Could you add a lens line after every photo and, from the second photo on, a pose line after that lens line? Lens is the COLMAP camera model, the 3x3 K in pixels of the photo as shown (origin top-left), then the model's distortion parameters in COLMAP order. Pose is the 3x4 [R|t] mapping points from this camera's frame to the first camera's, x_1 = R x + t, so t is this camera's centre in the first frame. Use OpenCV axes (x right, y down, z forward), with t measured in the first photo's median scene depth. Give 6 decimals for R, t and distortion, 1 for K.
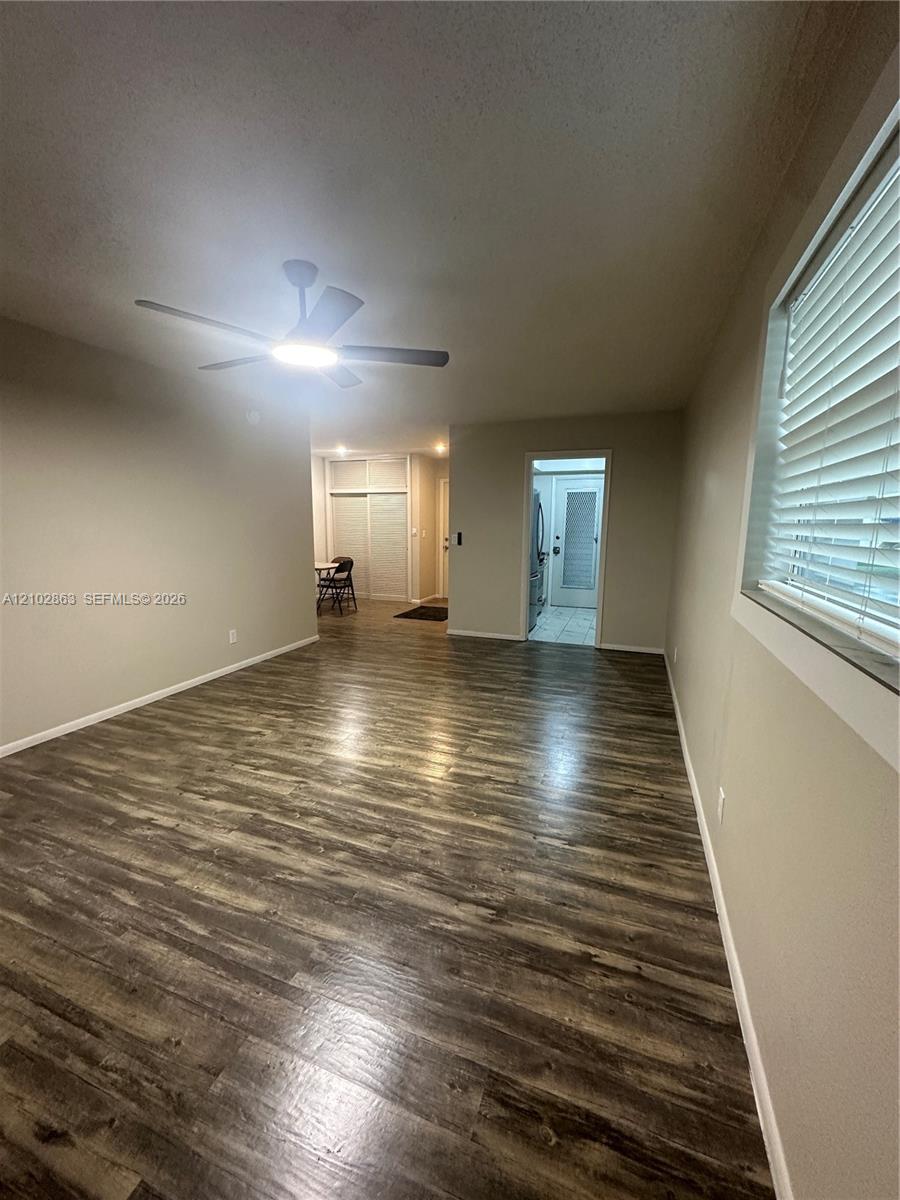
lens RADIAL K [[481.1, 0, 451.3], [0, 481.1, 600.9], [0, 0, 1]] dist [-0.000131, 0.000879]
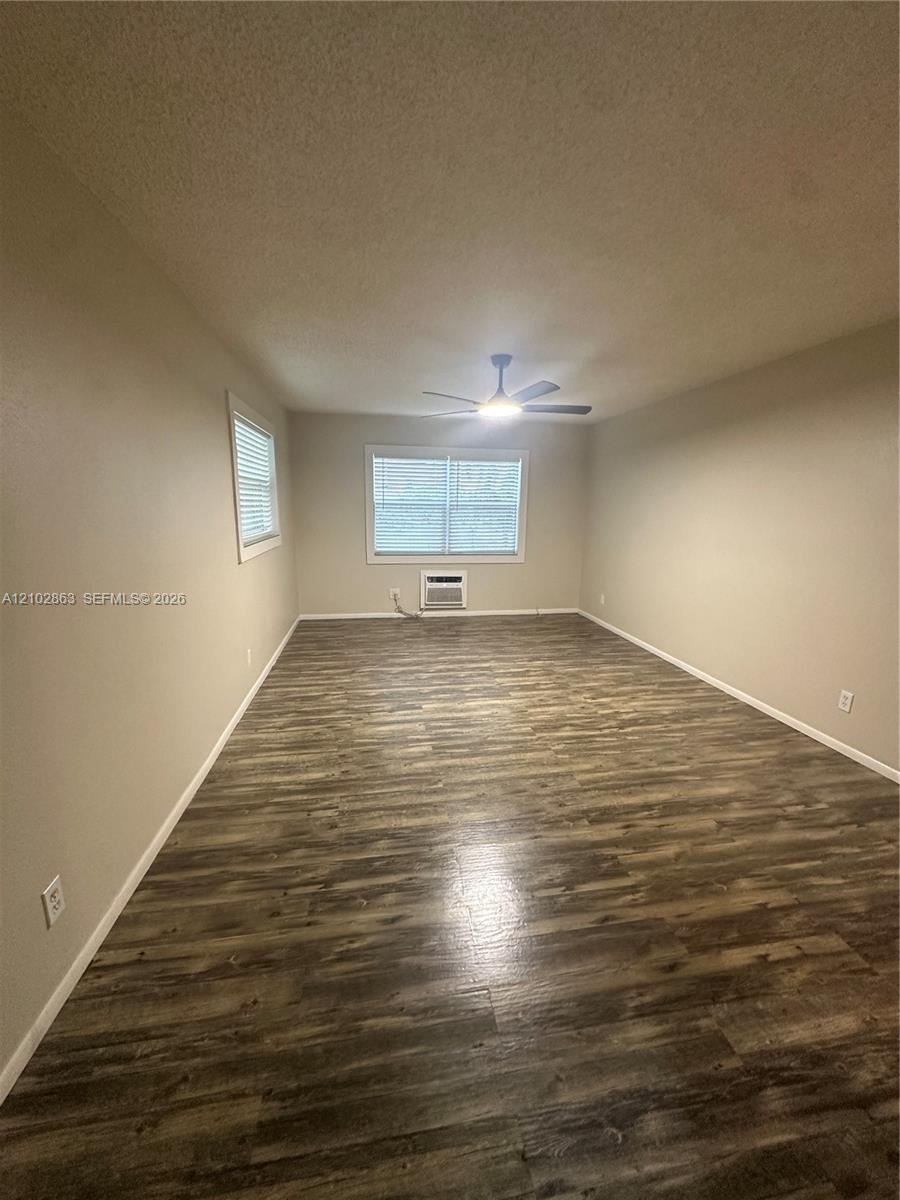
lens RADIAL K [[481.1, 0, 452.7], [0, 481.1, 600.0], [0, 0, 1]] dist [-0.000131, 0.000879]
pose [[-0.865791, 0.077779, -0.494325, 0.535056], [-0.102236, 0.939516, 0.326889, -0.351522], [0.489852, 0.333556, -0.805473, 1.959493]]
